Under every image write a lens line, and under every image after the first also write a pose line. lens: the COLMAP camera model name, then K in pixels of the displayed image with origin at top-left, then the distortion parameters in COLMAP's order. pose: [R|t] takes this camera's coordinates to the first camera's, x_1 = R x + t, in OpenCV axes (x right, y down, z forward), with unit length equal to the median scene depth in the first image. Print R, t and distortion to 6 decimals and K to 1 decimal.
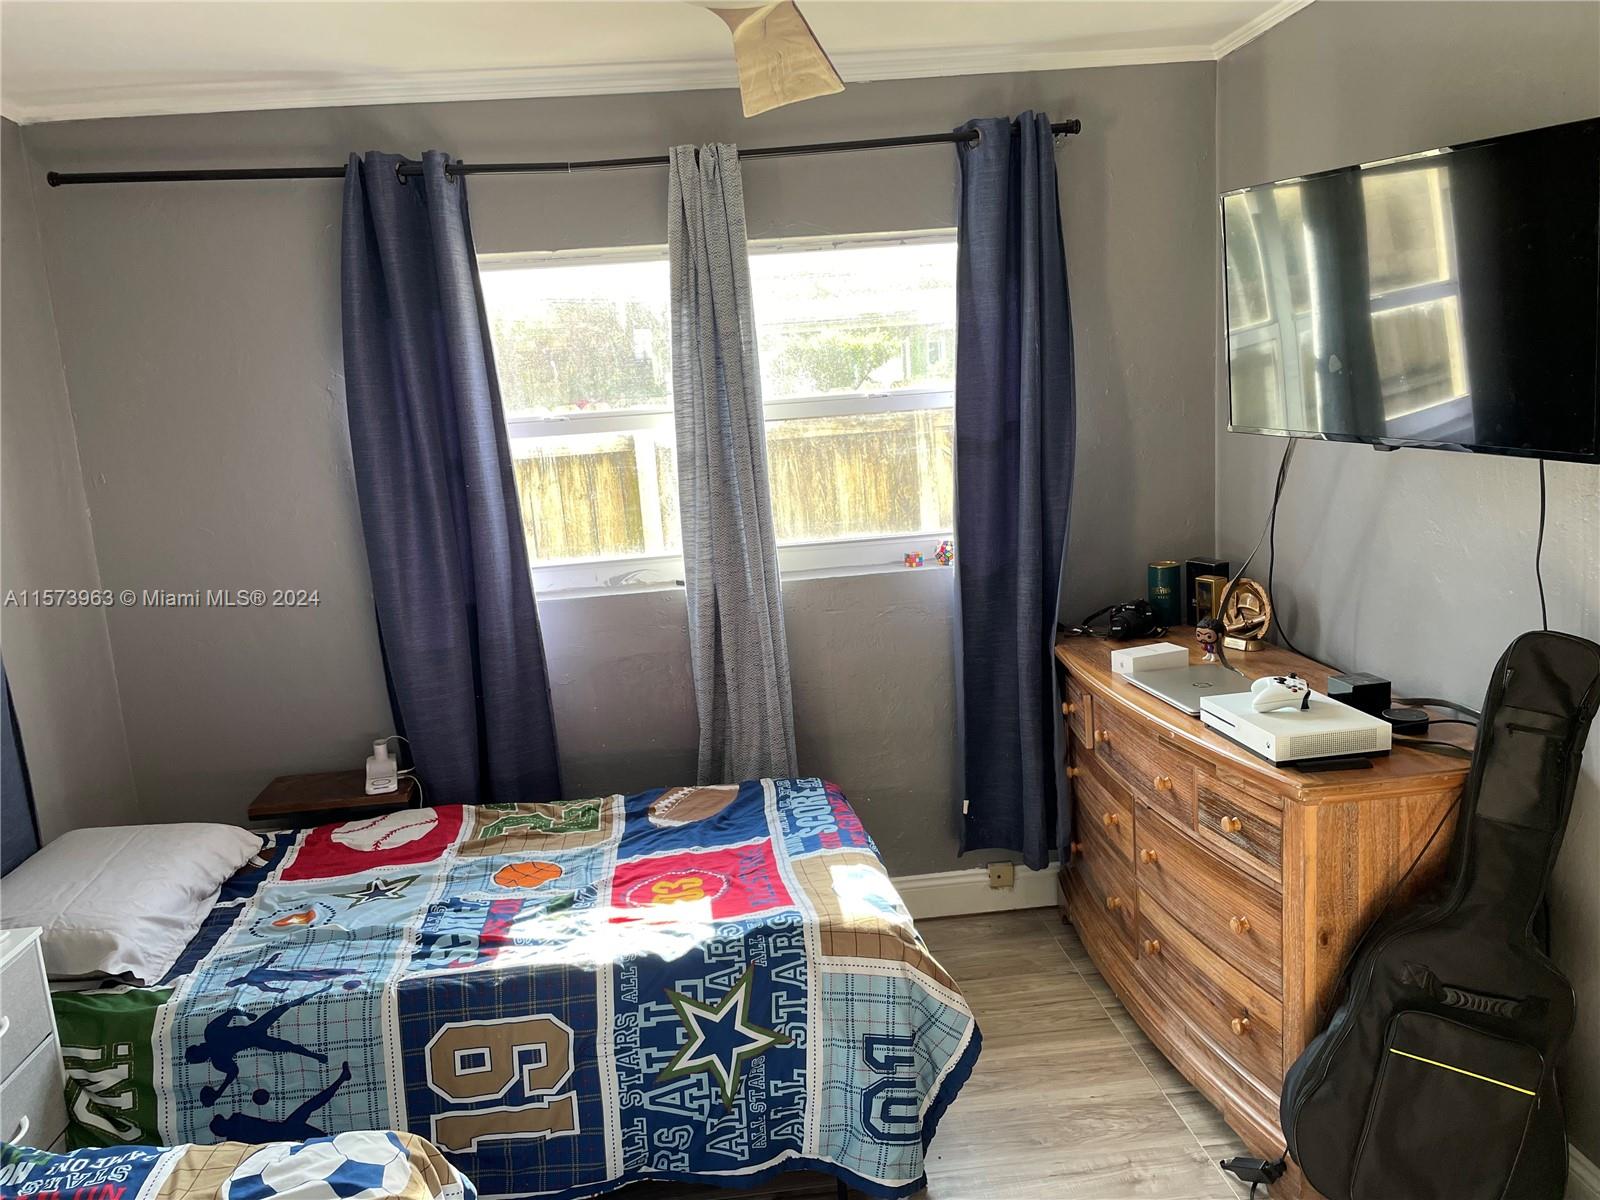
lens RADIAL K [[1208.7, 0, 790.6], [0, 1208.7, 592.5], [0, 0, 1]] dist [0.075967, -0.091296]
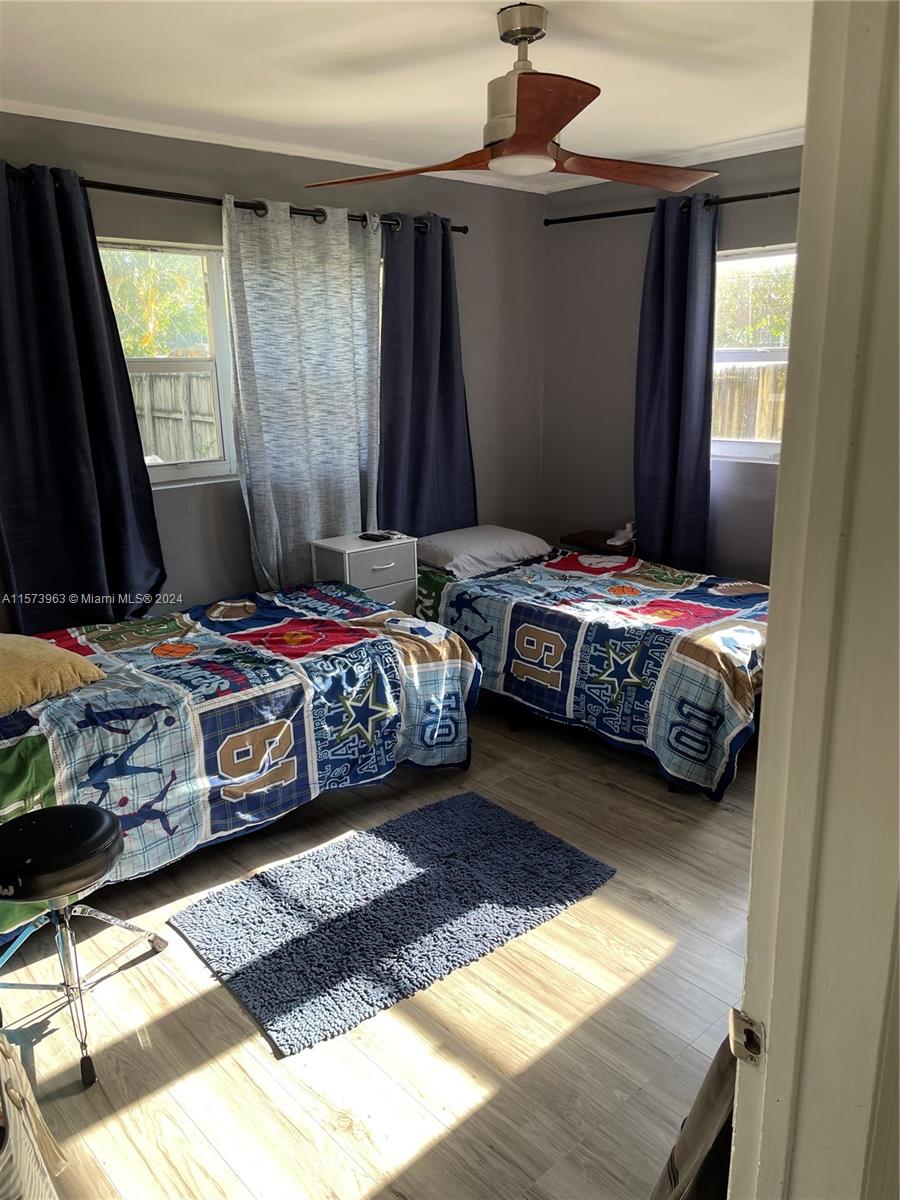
lens RADIAL K [[906.5, 0, 448.7], [0, 906.5, 593.9], [0, 0, 1]] dist [0.075967, -0.091296]
pose [[0.602289, 0.257215, -0.755704, 0.860330], [-0.160379, 0.966354, 0.201093, -0.012801], [0.782002, 0.000084, 0.623276, -0.147828]]
